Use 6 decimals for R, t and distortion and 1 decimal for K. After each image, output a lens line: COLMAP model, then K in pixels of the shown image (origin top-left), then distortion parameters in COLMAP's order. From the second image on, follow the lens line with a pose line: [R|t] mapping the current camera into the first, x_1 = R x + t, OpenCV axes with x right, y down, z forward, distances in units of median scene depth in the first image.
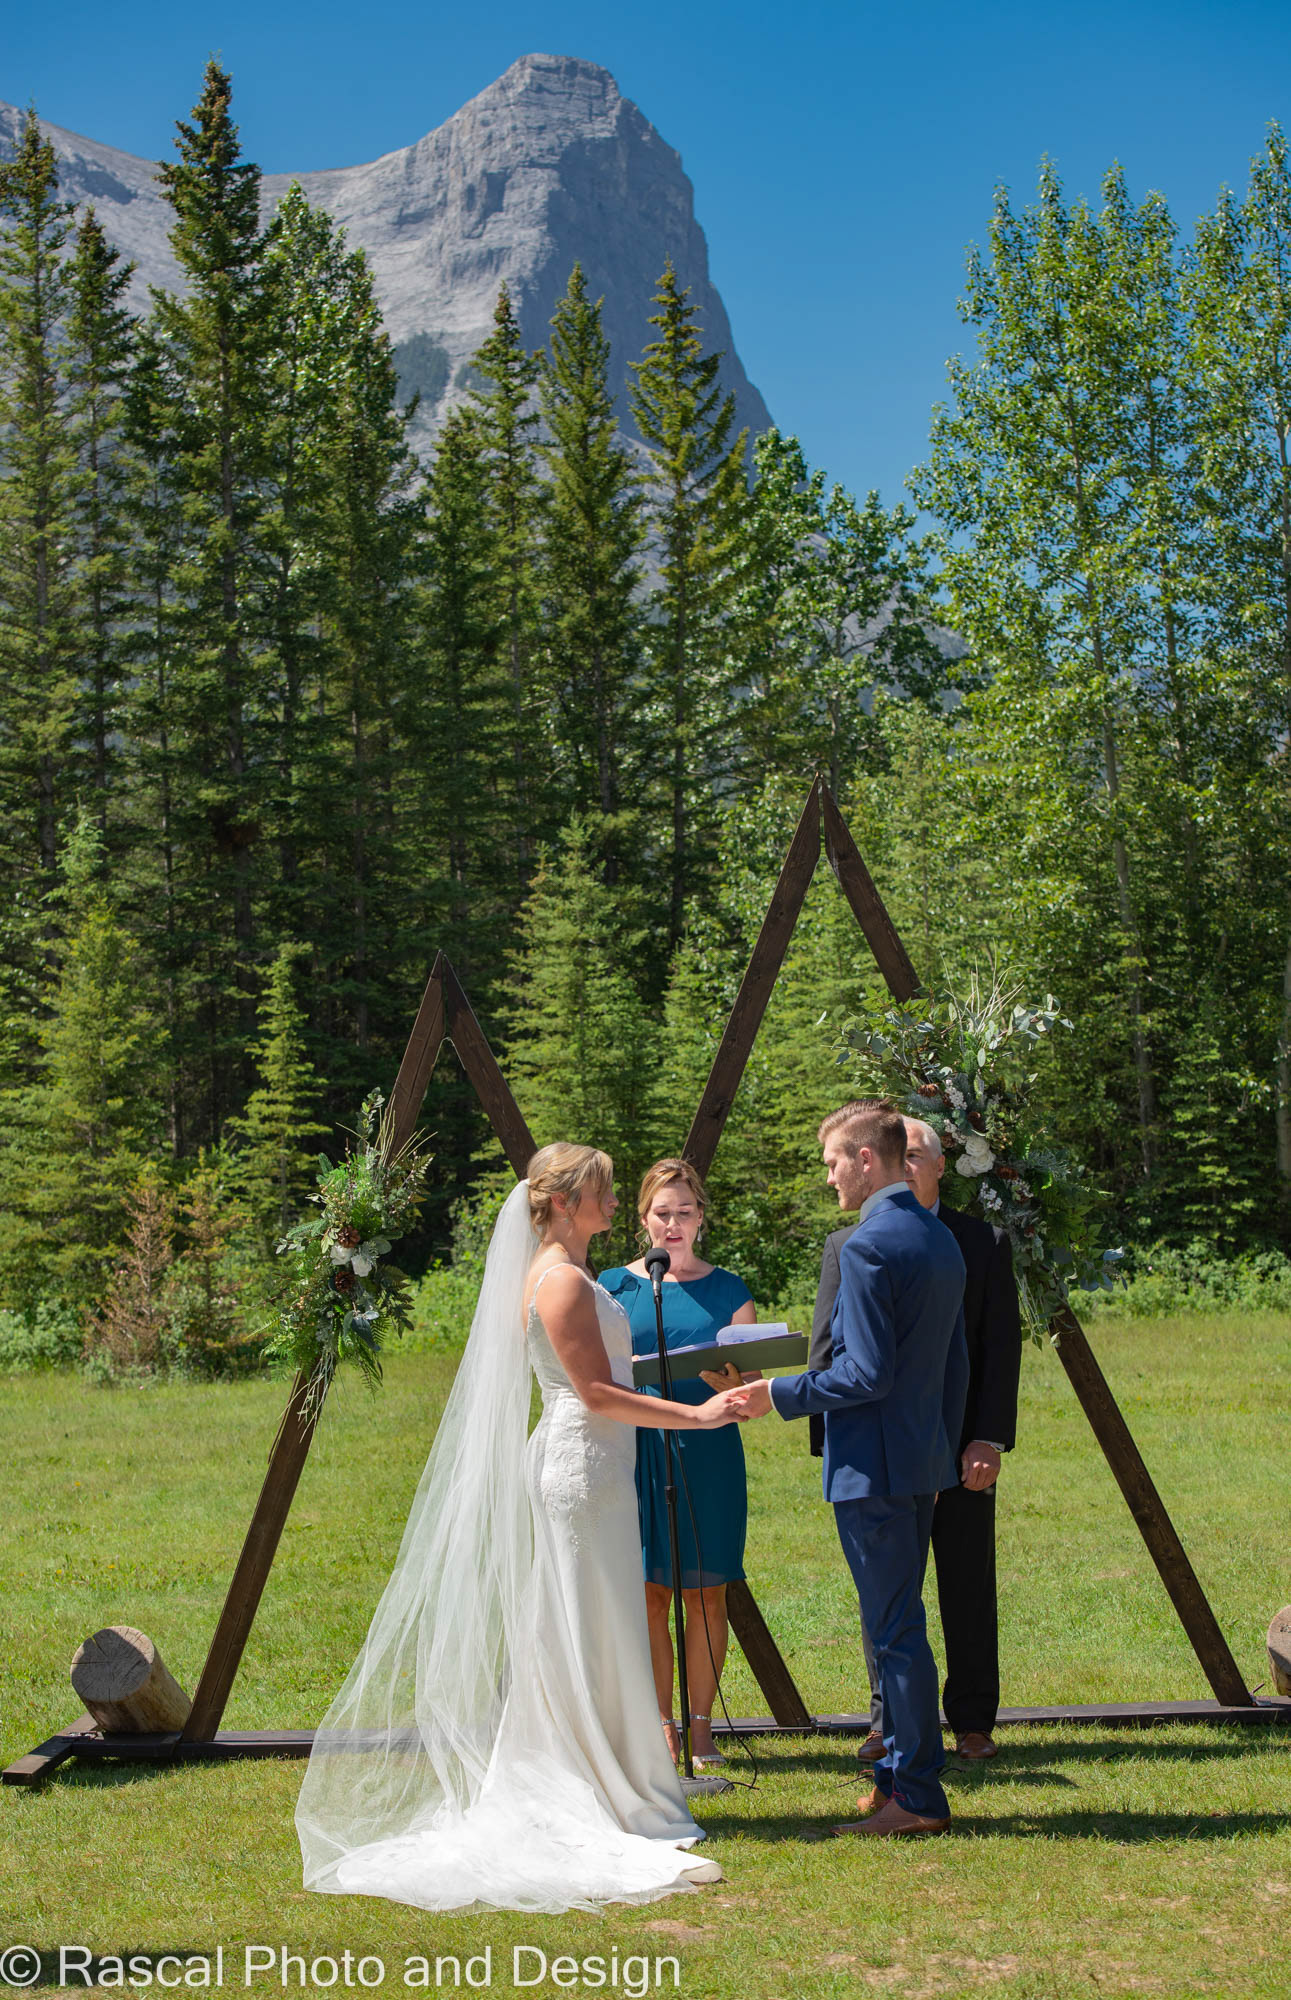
lens RADIAL K [[4067.4, 0, 645.5], [0, 4067.4, 1000.0], [0, 0, 1]] dist [-0.319879, 2.849699]
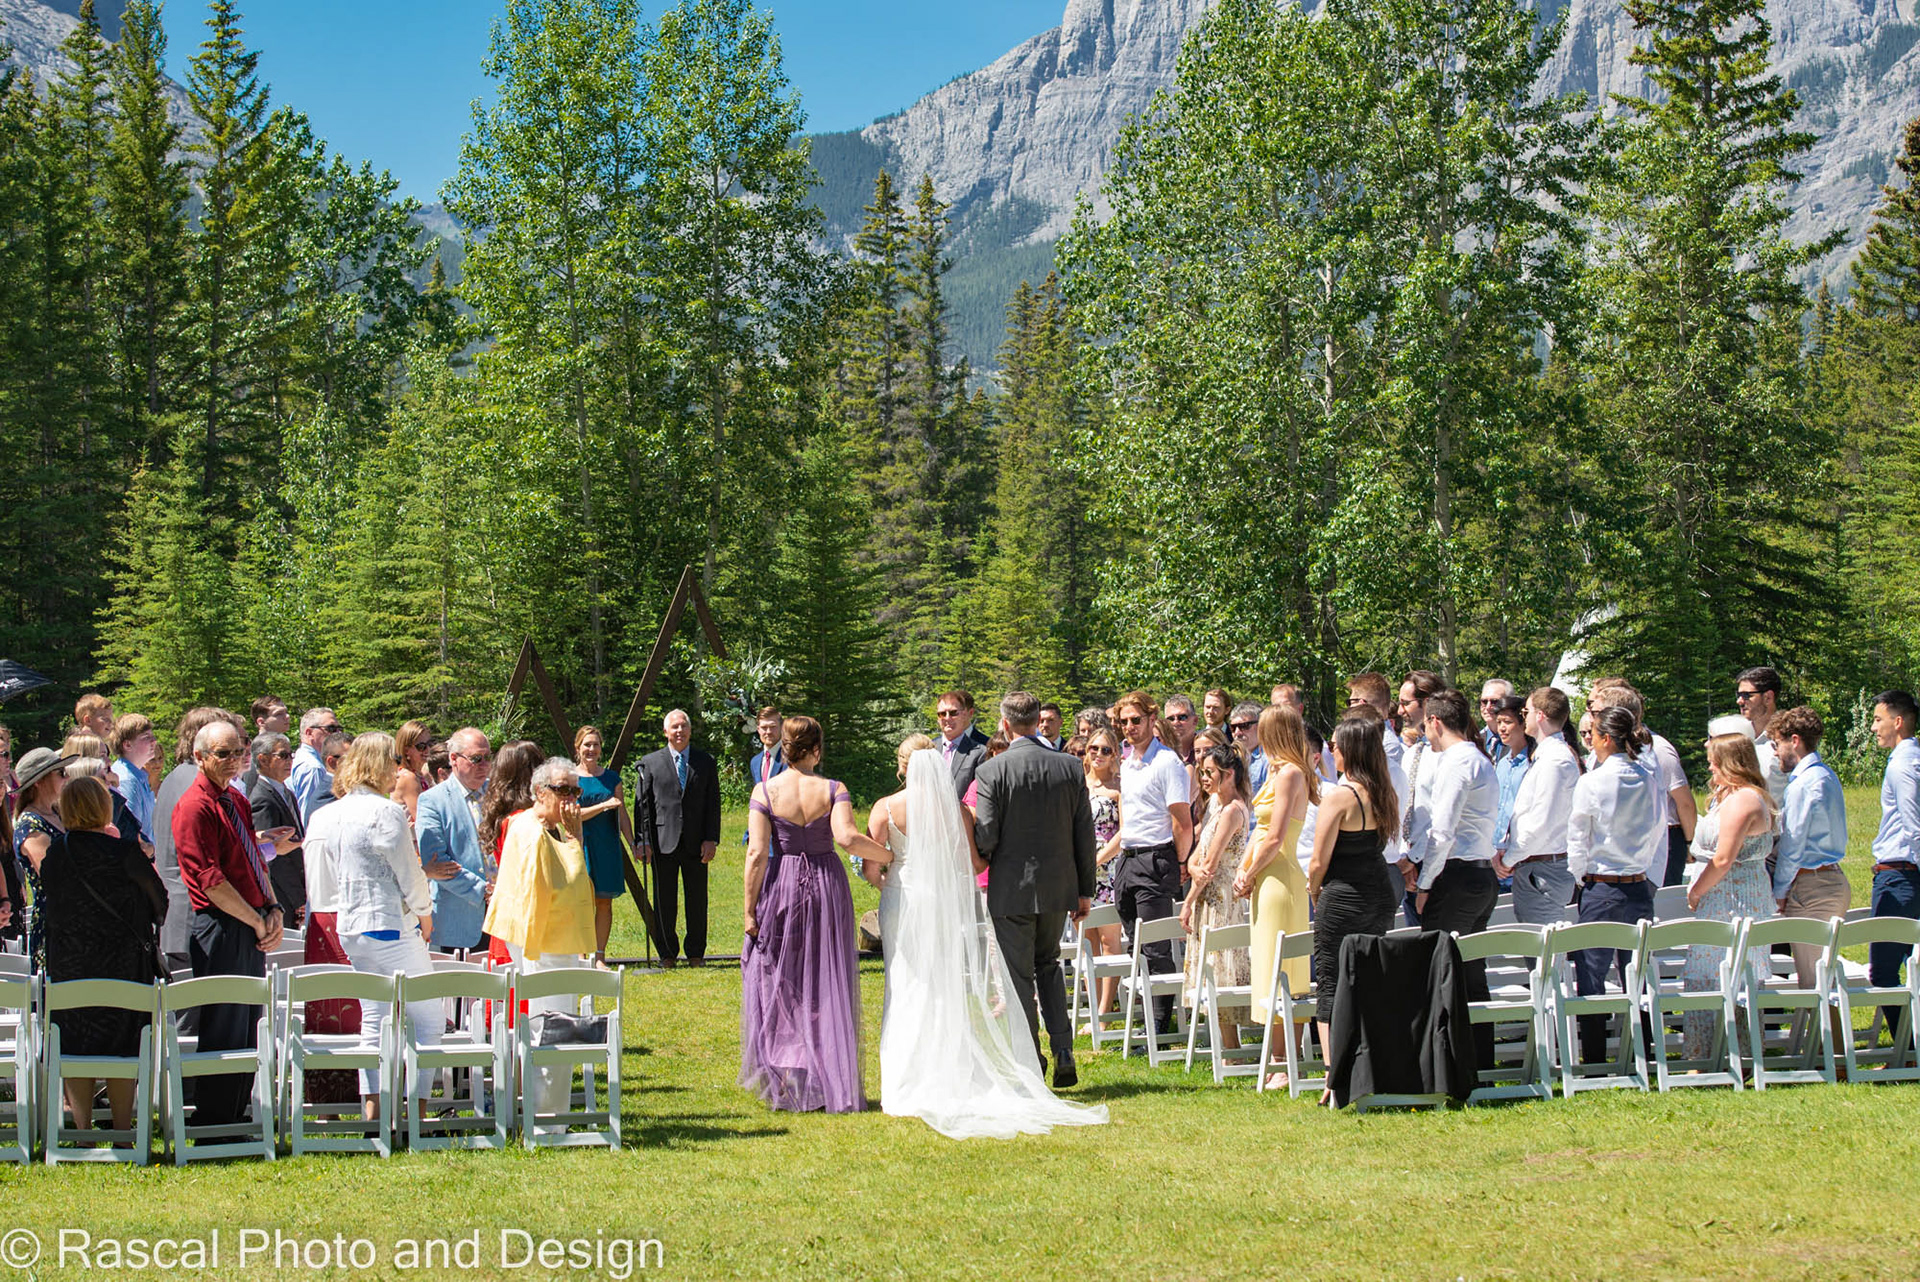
lens RADIAL K [[3877.1, 0, 960.0], [0, 3877.1, 641.0], [0, 0, 1]] dist [-0.026136, -0.148303]
pose [[0.966992, 0.025484, 0.253531, -0.072319], [-0.033037, 0.999127, 0.025579, -0.014086], [-0.252658, -0.033110, 0.966989, -0.235468]]
